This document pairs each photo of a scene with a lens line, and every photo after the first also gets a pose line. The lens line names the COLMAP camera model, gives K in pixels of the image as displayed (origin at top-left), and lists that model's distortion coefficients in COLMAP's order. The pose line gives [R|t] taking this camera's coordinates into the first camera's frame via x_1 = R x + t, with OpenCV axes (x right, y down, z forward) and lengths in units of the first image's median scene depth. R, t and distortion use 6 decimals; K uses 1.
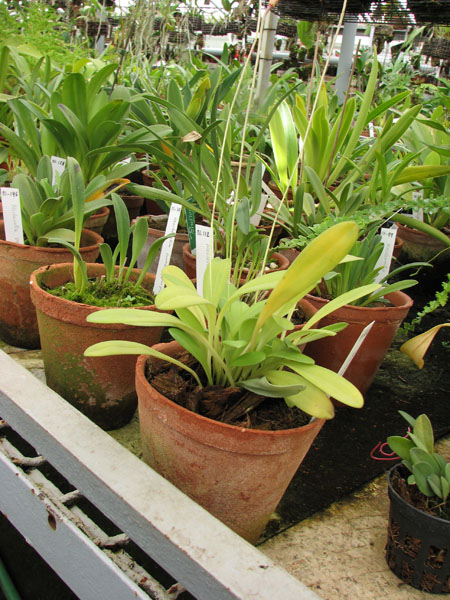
lens RADIAL K [[635.1, 0, 226.9], [0, 635.1, 301.1], [0, 0, 1]] dist [-0.080424, 0.000000]
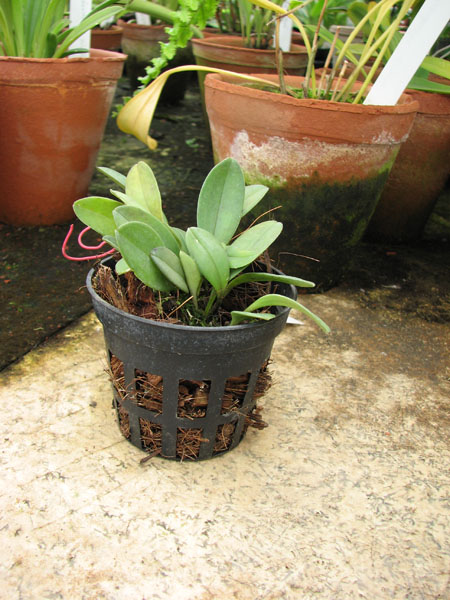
lens RADIAL K [[635.1, 0, 223.9], [0, 635.1, 296.5], [0, 0, 1]] dist [-0.080424, 0.000000]
pose [[0.924624, -0.197731, 0.325535, 0.181849], [0.134381, 0.969081, 0.206939, 0.196549], [-0.356388, -0.147595, 0.922607, 0.452209]]
